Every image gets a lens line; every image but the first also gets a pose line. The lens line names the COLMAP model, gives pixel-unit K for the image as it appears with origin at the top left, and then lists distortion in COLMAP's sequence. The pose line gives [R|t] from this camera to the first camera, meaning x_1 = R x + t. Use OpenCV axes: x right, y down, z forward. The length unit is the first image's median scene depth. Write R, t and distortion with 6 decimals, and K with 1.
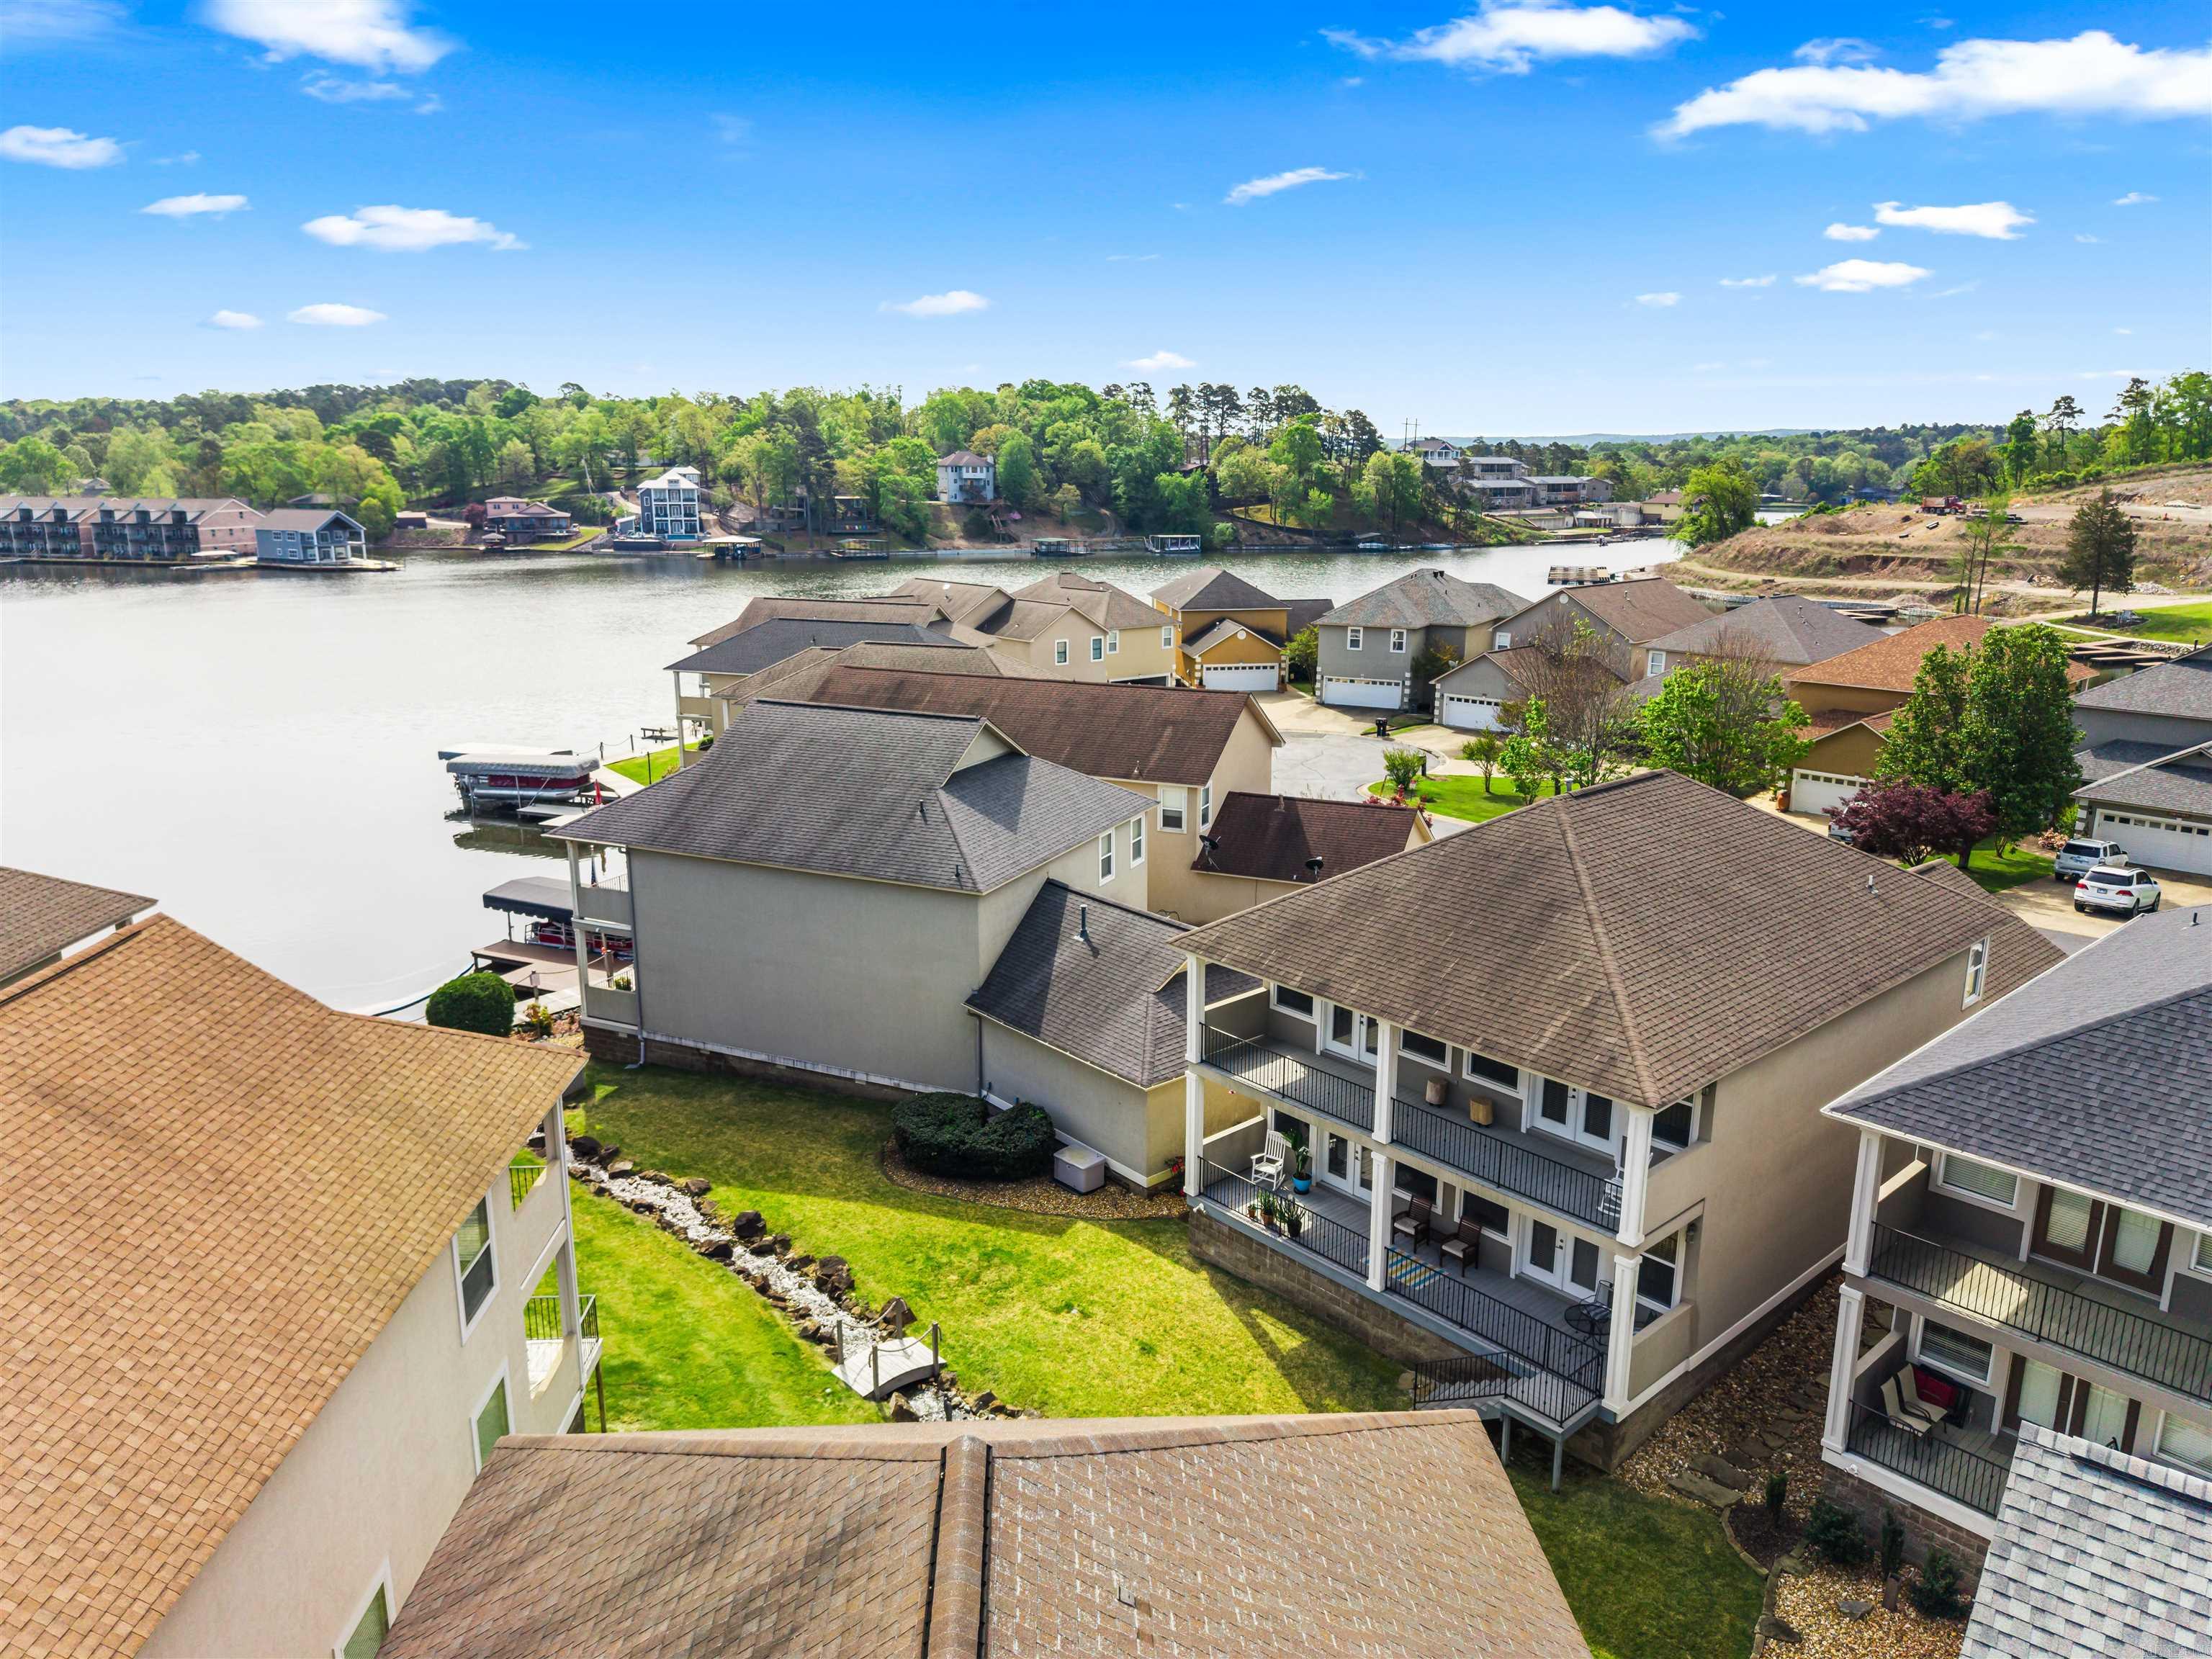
lens RADIAL K [[1478.4, 0, 1106.0], [0, 1478.4, 829.5], [0, 0, 1]] dist [0.035854, -0.043353]
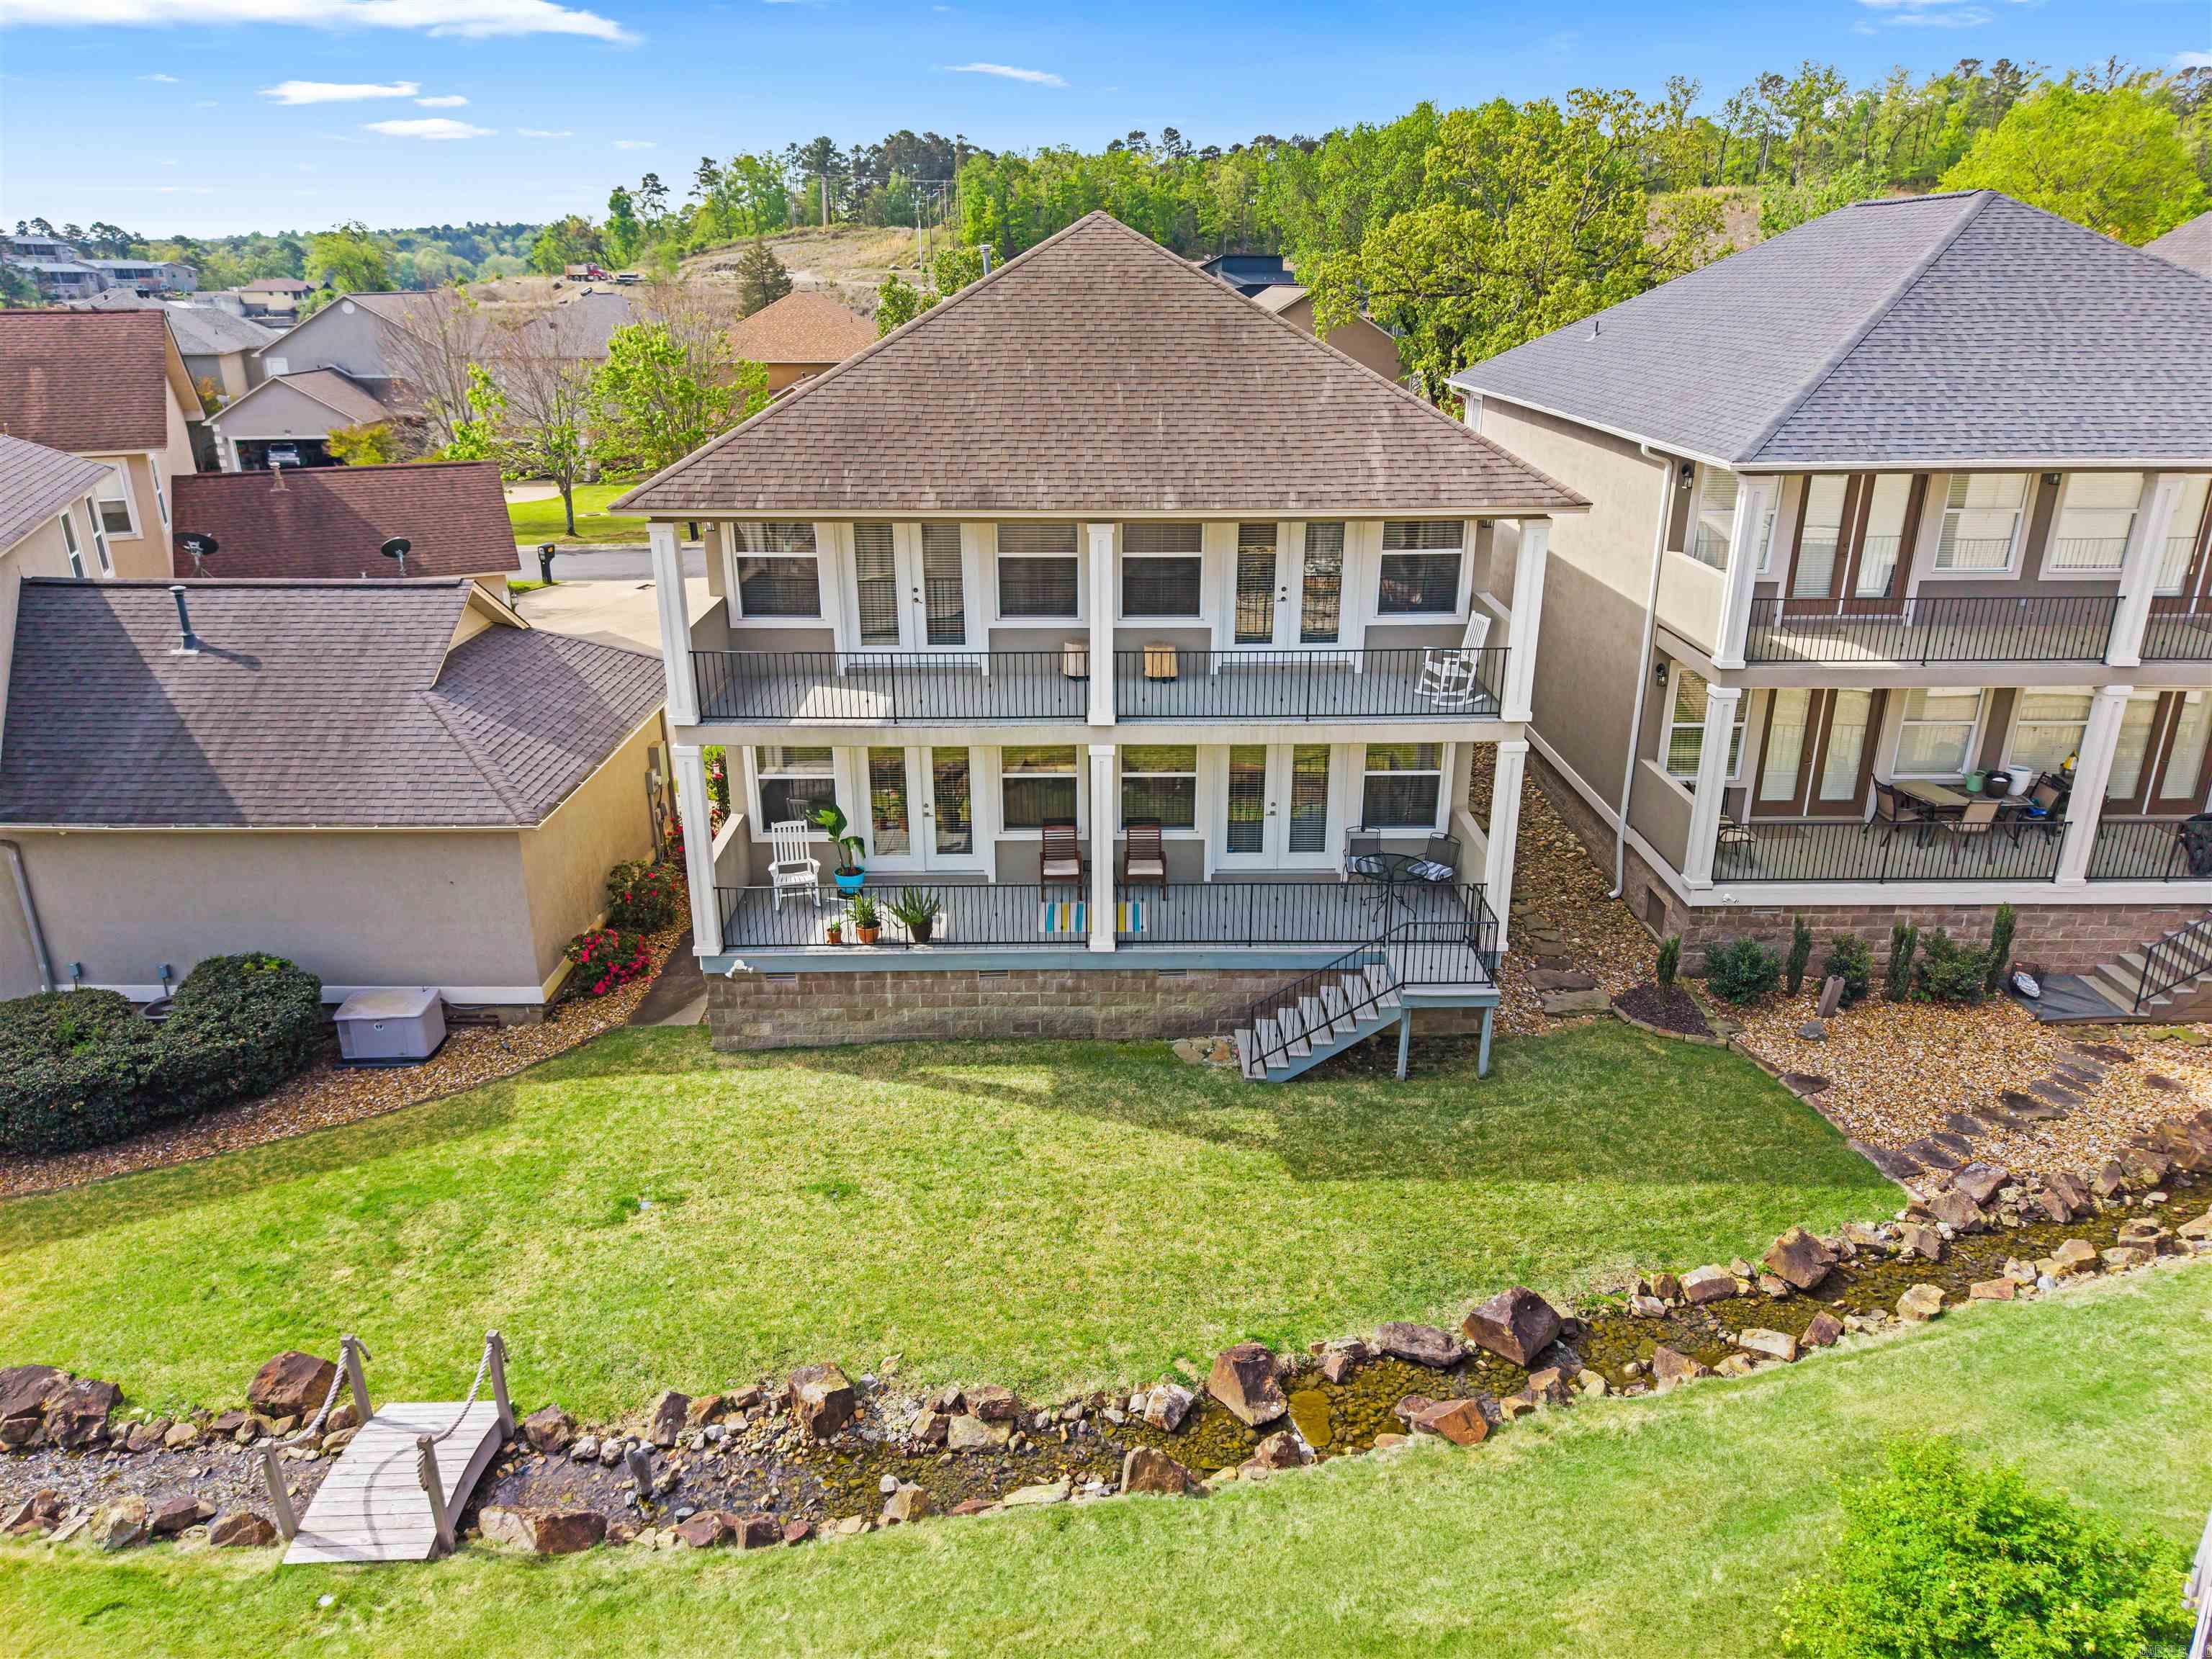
lens RADIAL K [[1478.4, 0, 1106.0], [0, 1478.4, 829.5], [0, 0, 1]] dist [0.035854, -0.043353]
pose [[0.657039, -0.267840, 0.704671, -0.214958], [0.179328, 0.963453, 0.198996, 0.096727], [-0.732217, -0.004381, 0.681057, 0.428018]]
